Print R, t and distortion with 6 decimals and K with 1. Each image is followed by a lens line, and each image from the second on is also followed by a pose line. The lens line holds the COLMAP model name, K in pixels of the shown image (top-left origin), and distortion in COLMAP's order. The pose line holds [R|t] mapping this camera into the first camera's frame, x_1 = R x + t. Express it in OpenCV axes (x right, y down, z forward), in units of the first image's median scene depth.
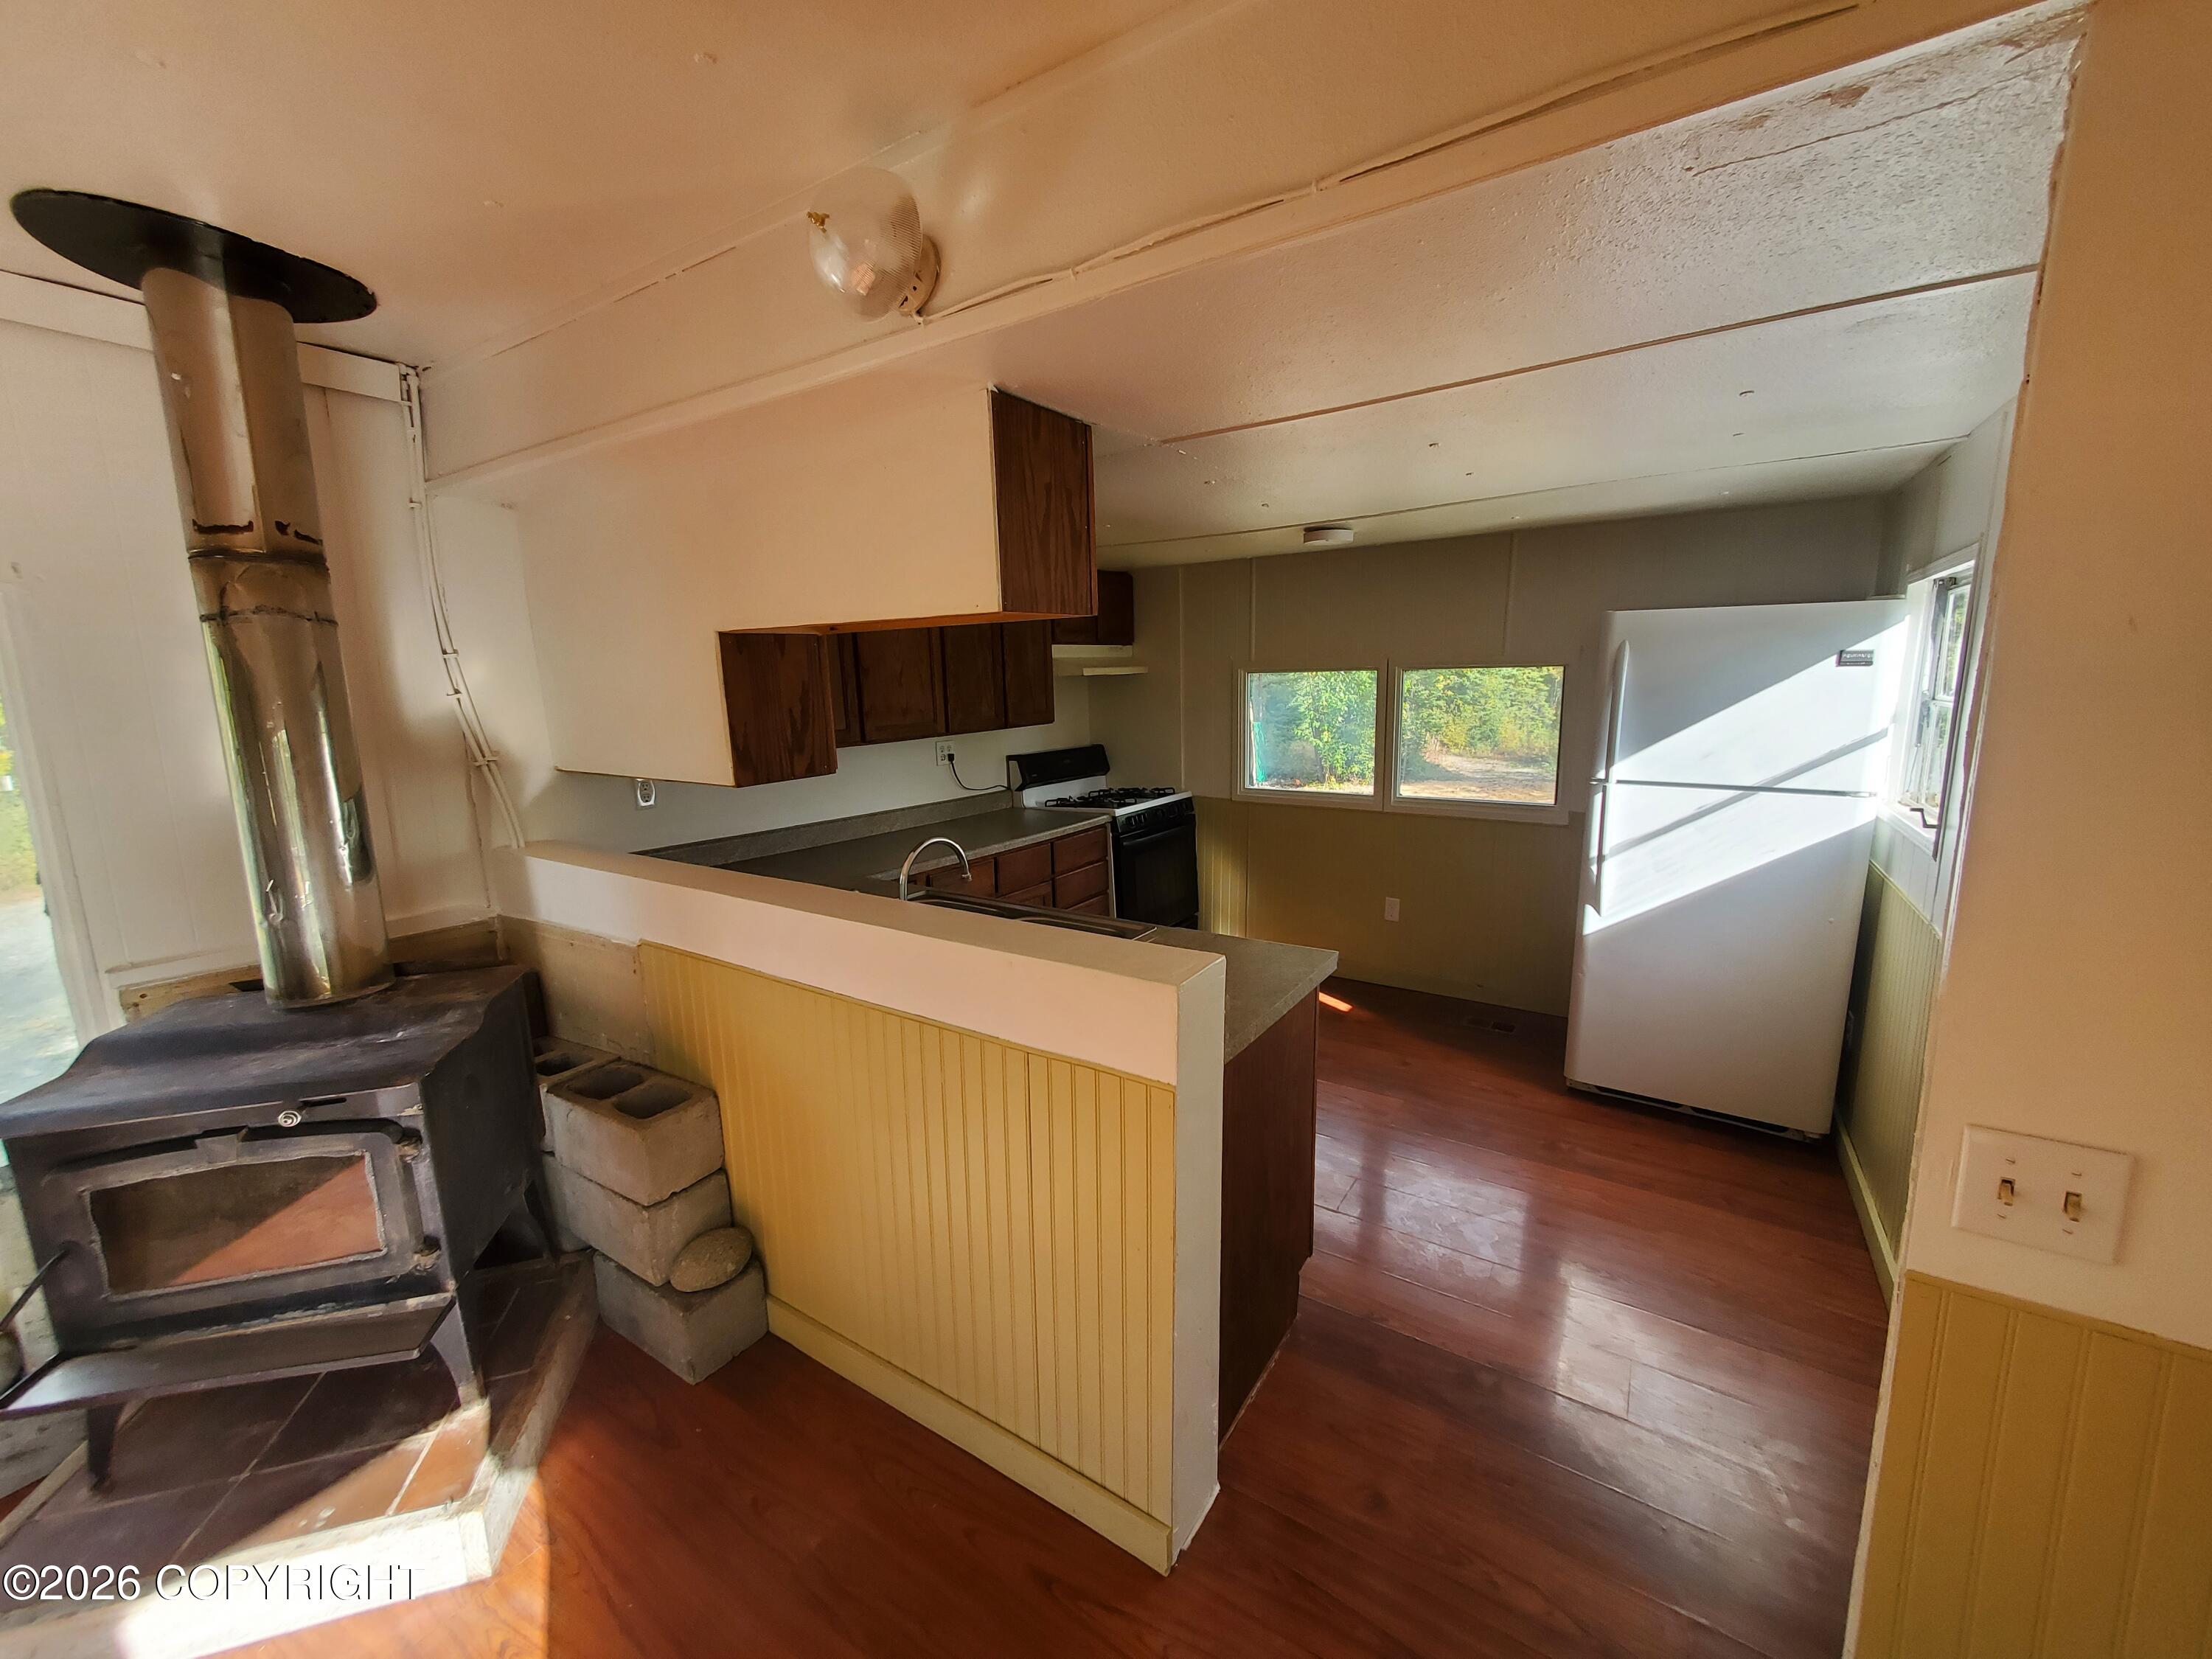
lens RADIAL K [[885.5, 0, 1106.0], [0, 885.5, 829.5], [0, 0, 1]] dist [0.025675, -0.000201]
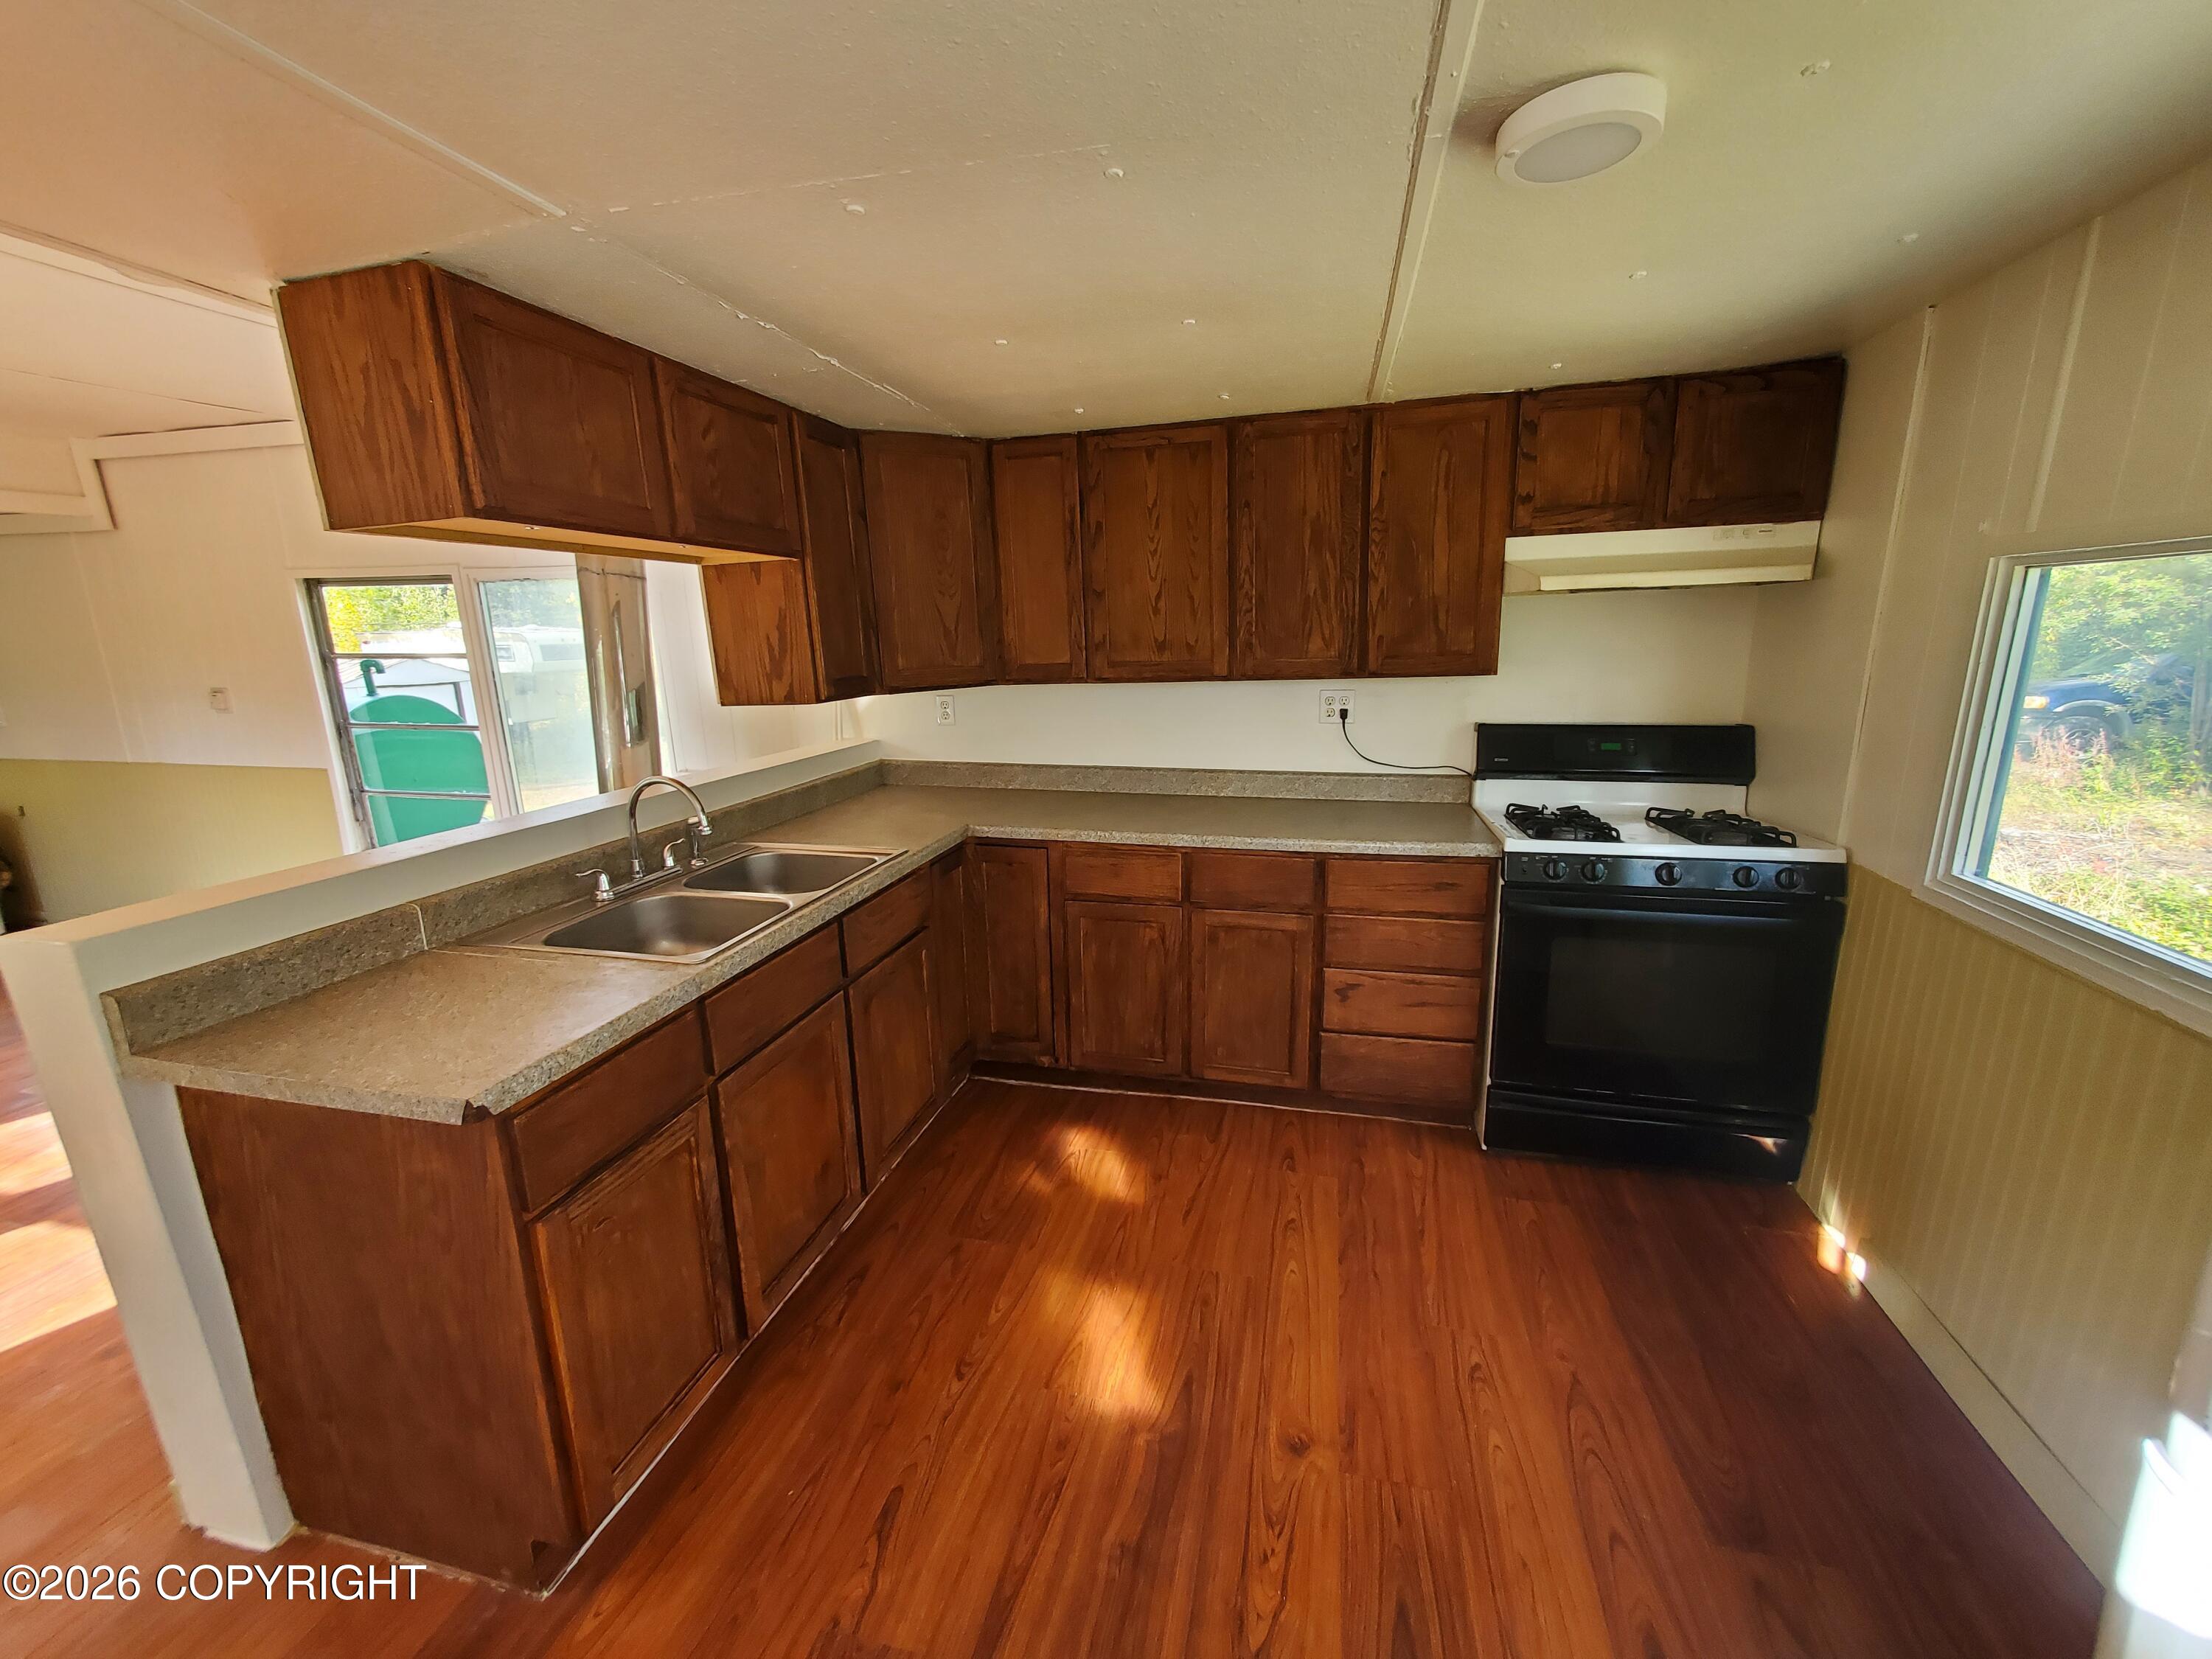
lens RADIAL K [[884.6, 0, 1106.0], [0, 884.6, 829.5], [0, 0, 1]] dist [0.010149, 0.000087]
pose [[0.333021, 0.220082, -0.916876, 0.494384], [-0.147952, 0.972531, 0.179703, -0.103553], [0.931240, 0.075809, 0.356435, 0.657898]]
